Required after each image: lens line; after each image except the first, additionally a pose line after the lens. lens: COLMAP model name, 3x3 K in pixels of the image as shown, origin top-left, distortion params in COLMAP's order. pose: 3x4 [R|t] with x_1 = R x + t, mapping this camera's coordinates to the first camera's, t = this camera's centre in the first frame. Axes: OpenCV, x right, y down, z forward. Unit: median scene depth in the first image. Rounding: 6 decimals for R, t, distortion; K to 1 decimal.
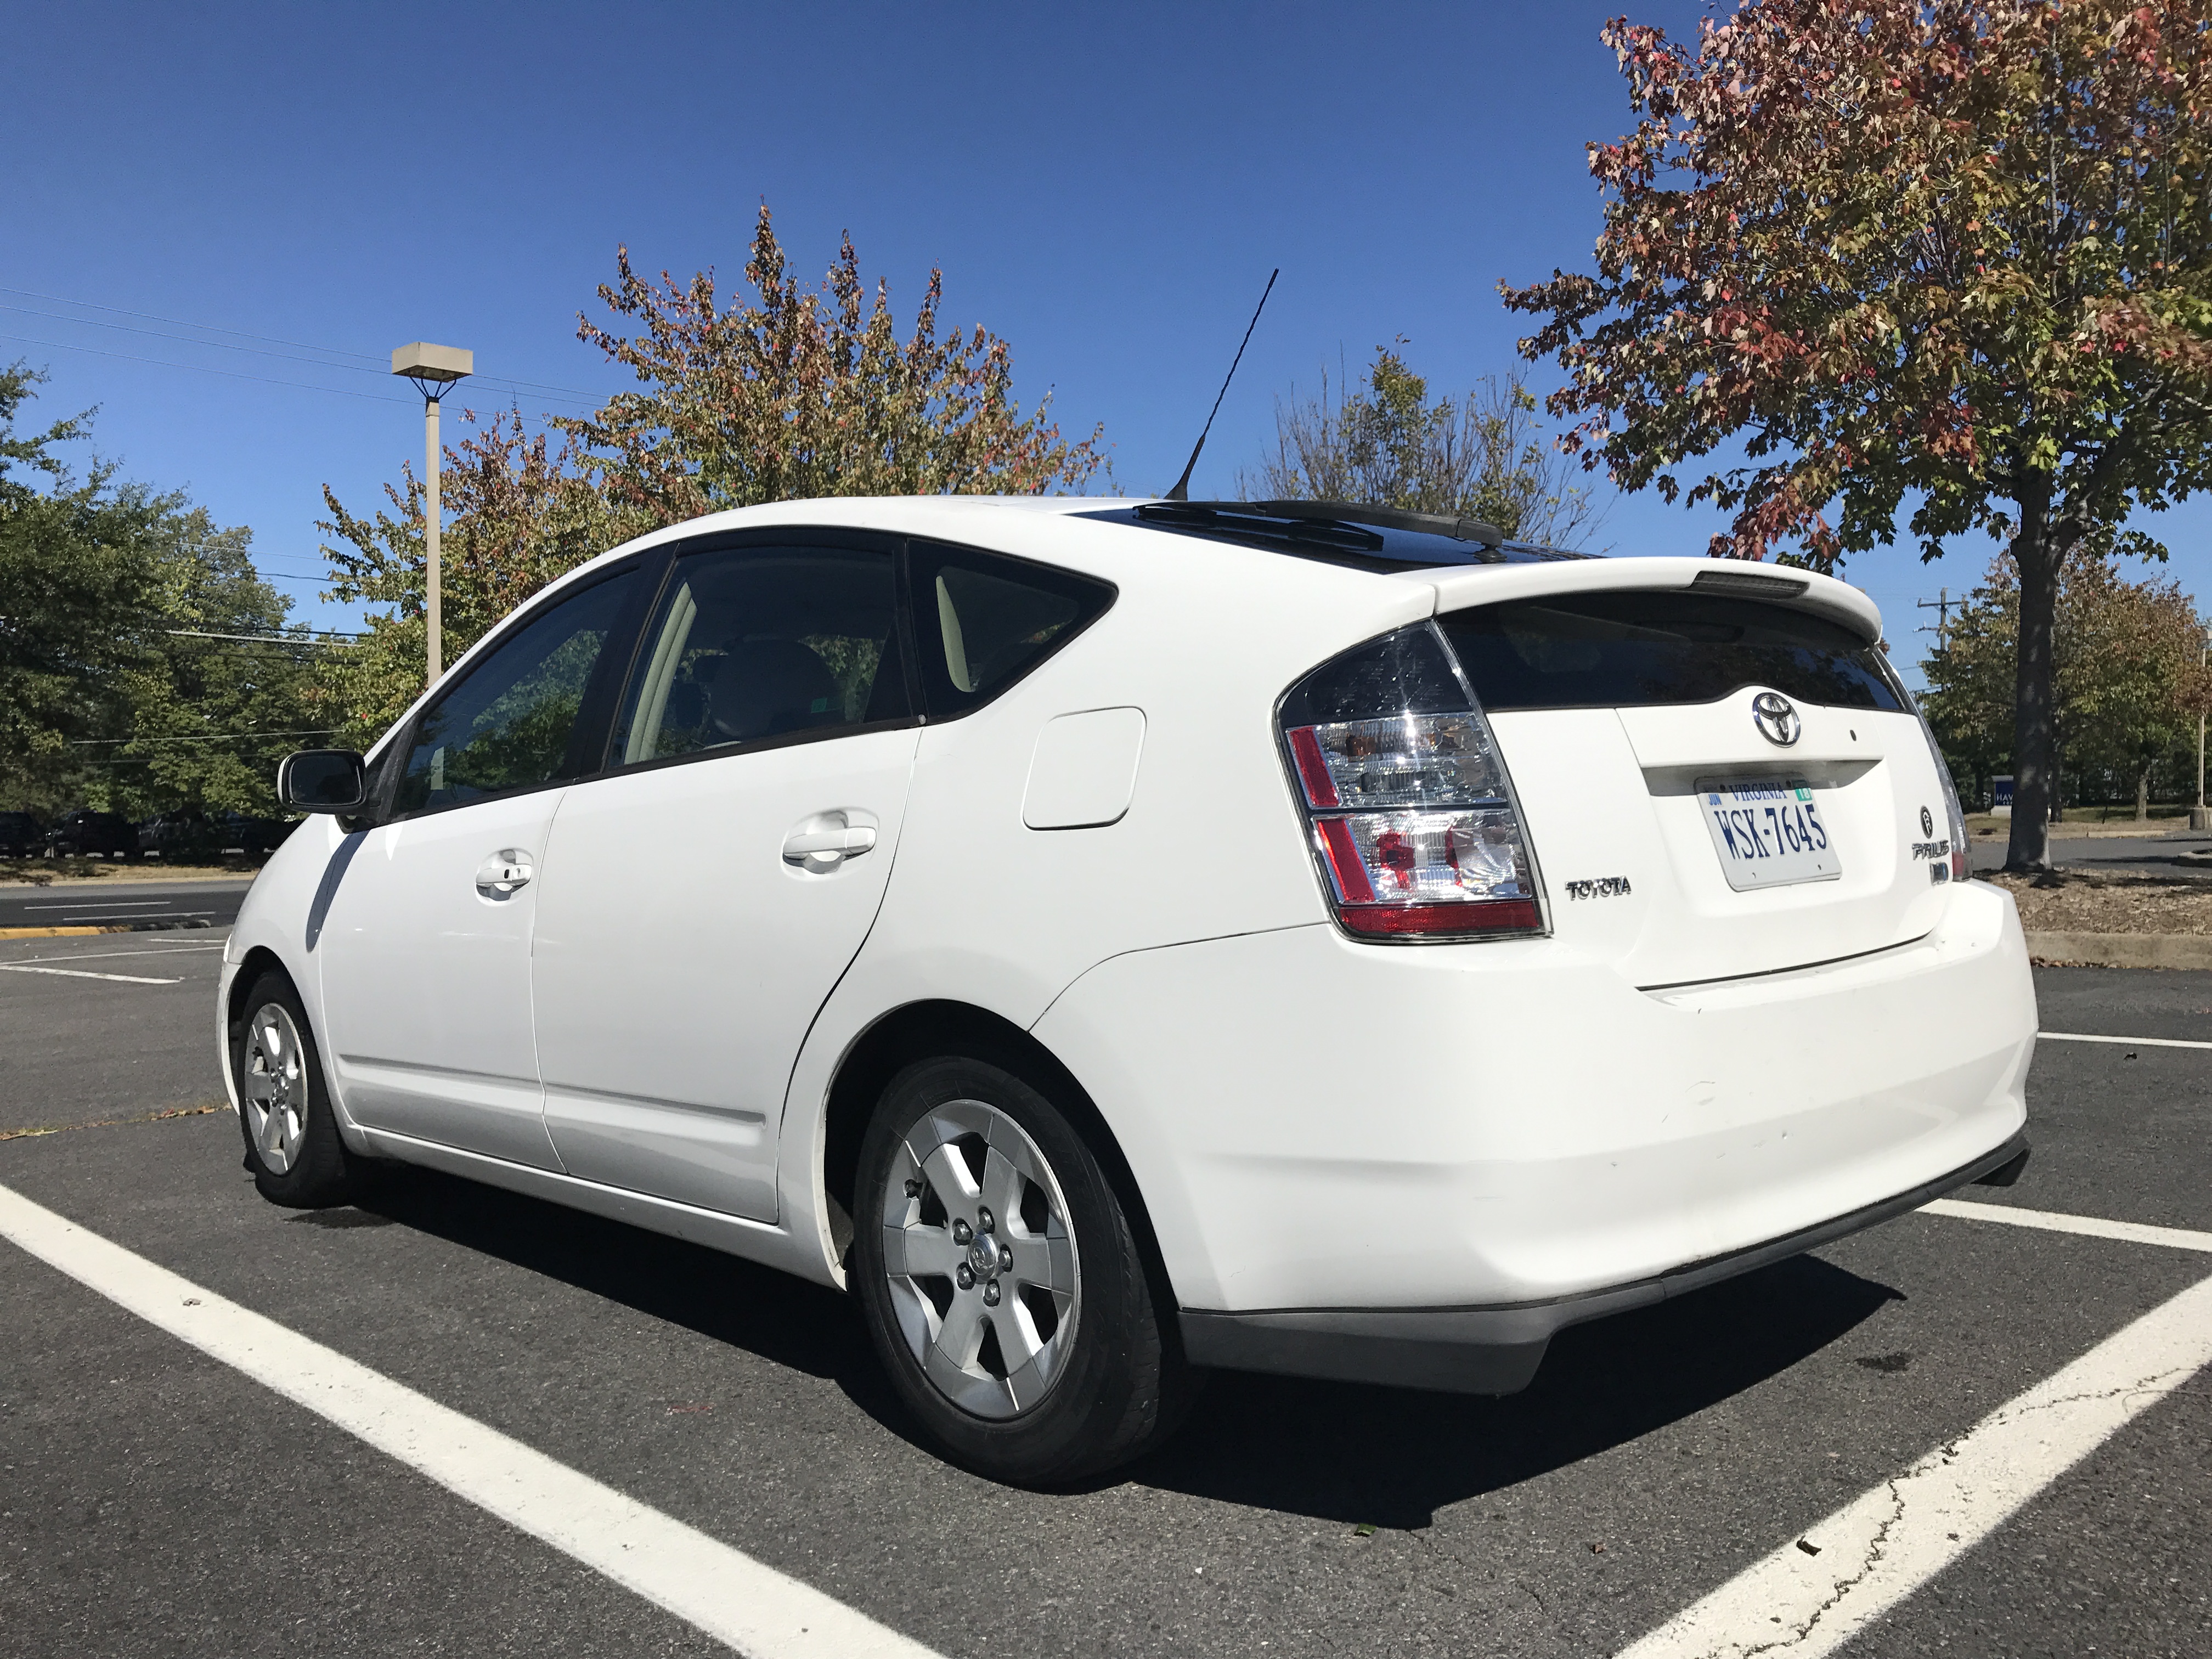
lens RADIAL K [[1812.2, 0, 1089.4], [0, 1812.2, 838.7], [0, 0, 1]] dist [0.020466, -0.021601]
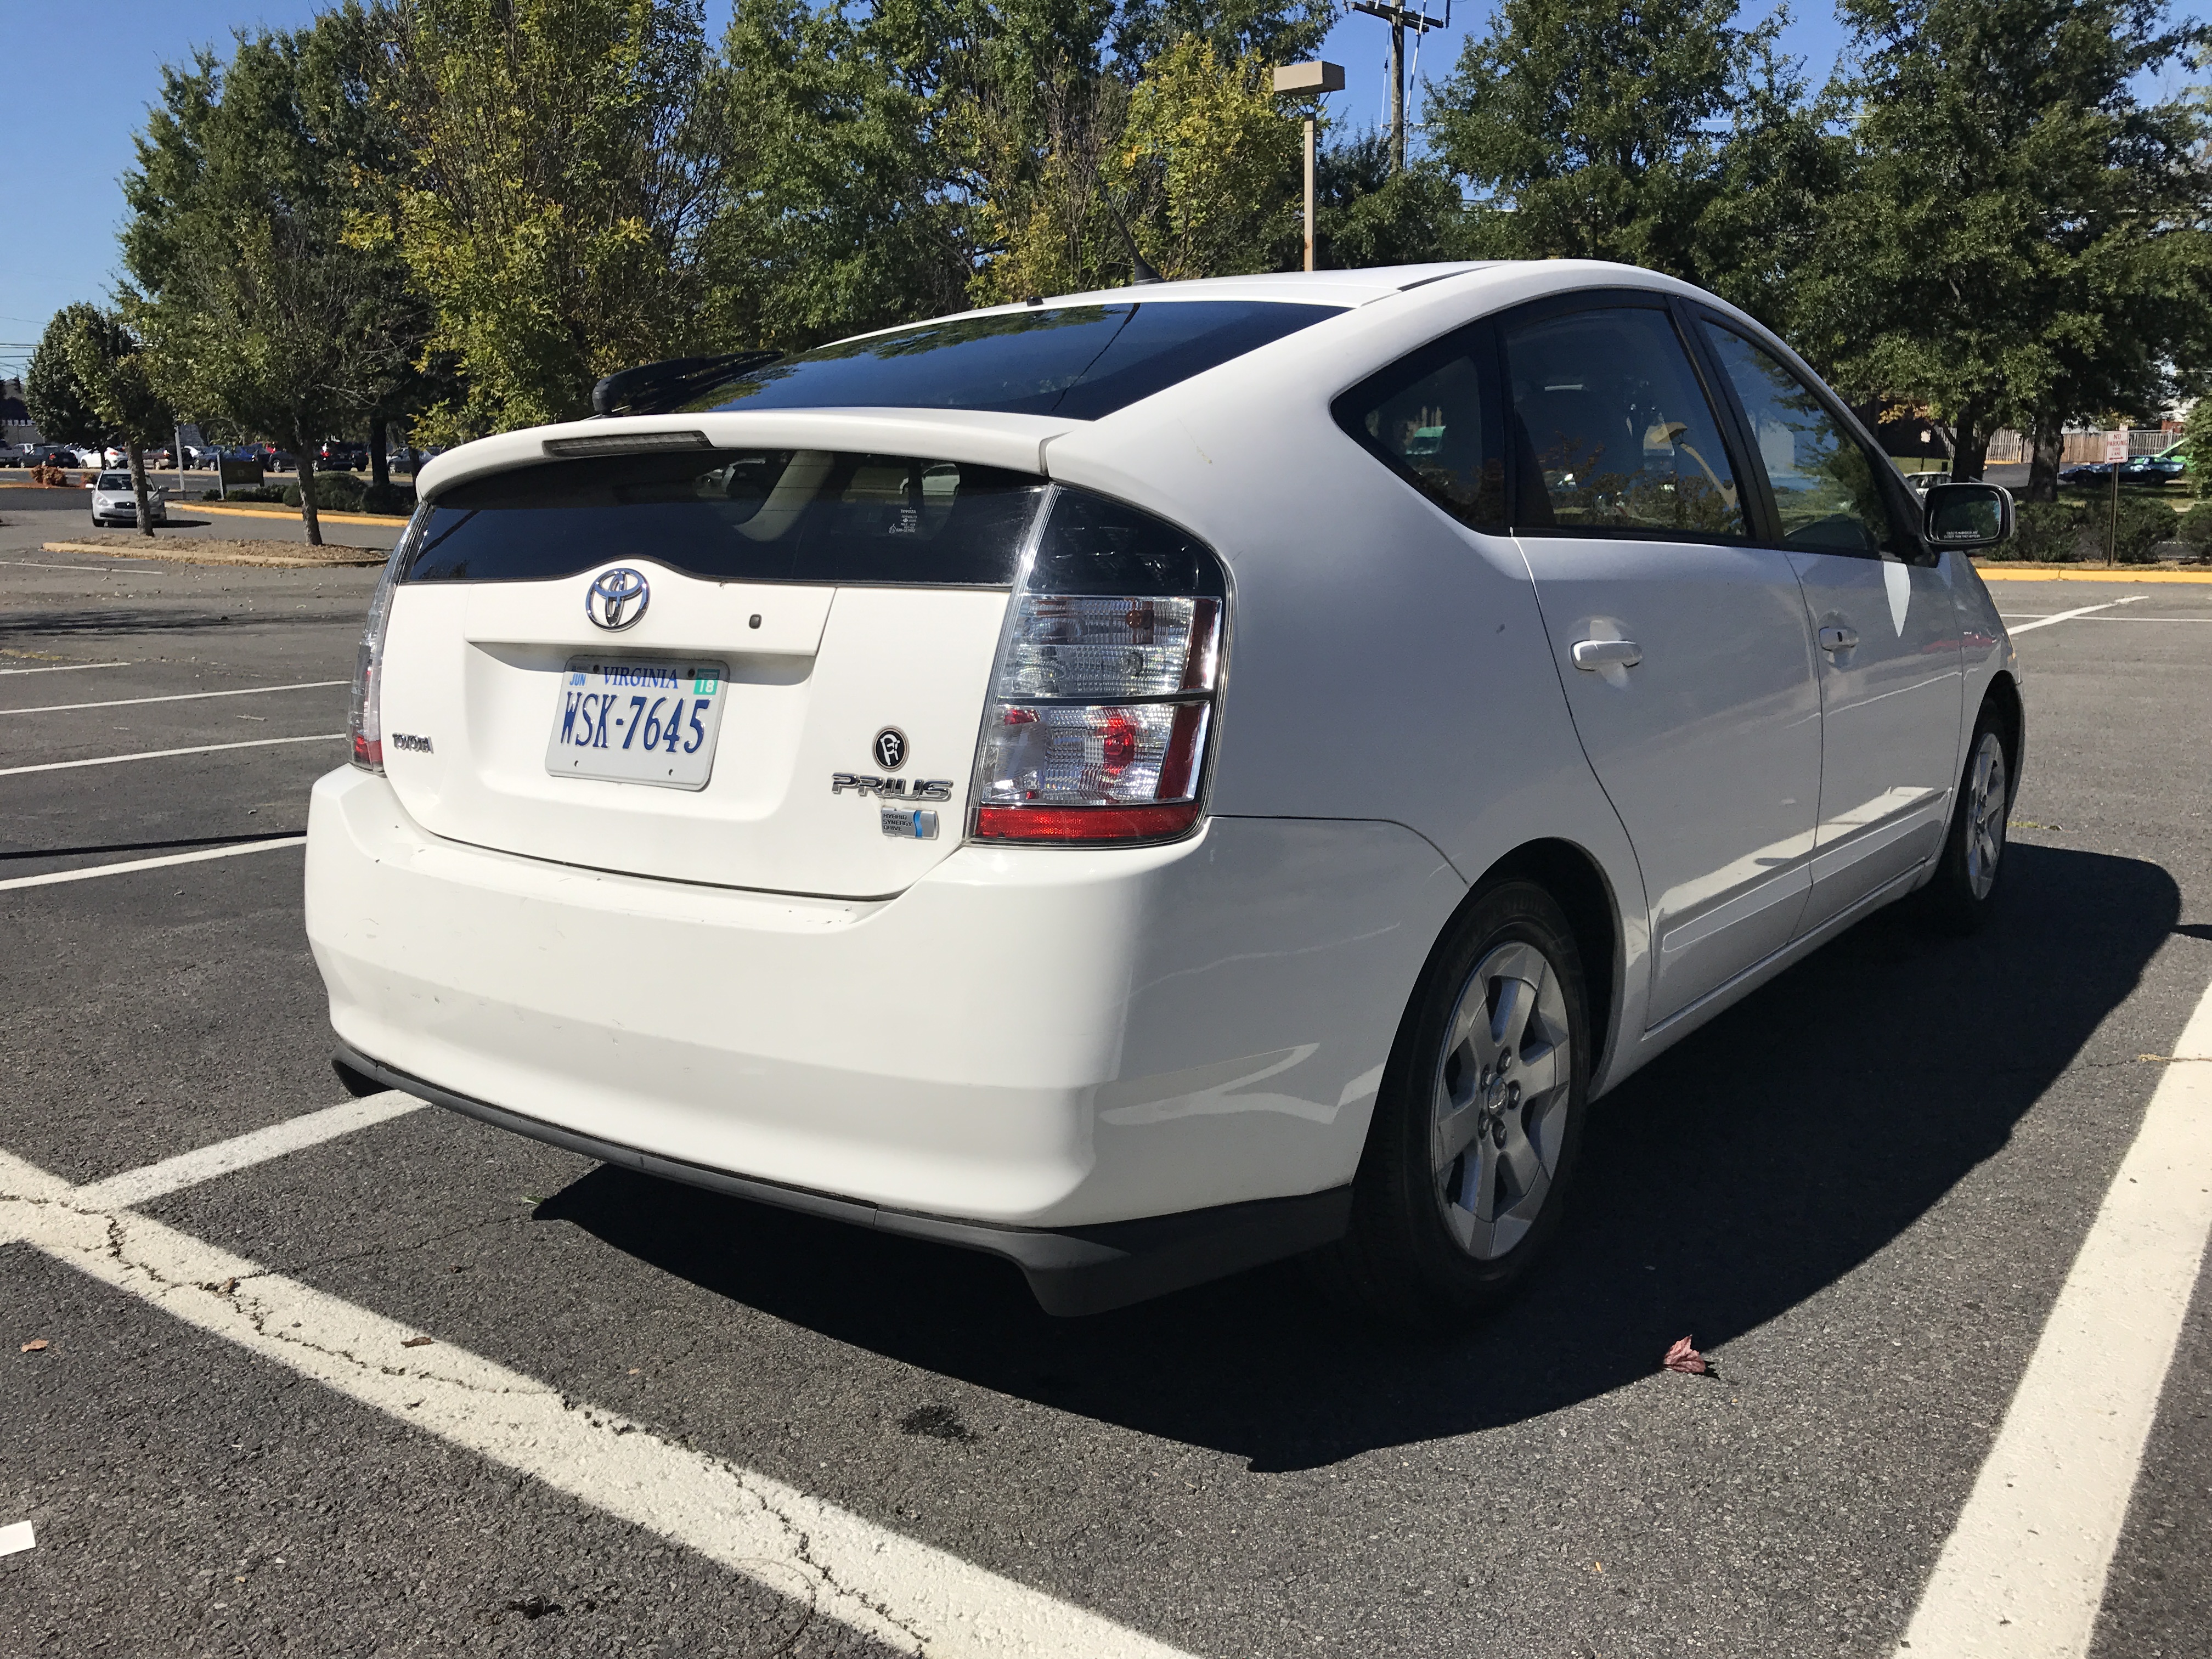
lens RADIAL K [[1812.2, 0, 1089.4], [0, 1812.2, 838.7], [0, 0, 1]] dist [0.020466, -0.021601]
pose [[0.192174, 0.208519, -0.958952, 1.349469], [-0.004799, 0.977354, 0.211558, -0.145582], [0.981349, -0.036054, 0.188823, 1.087016]]
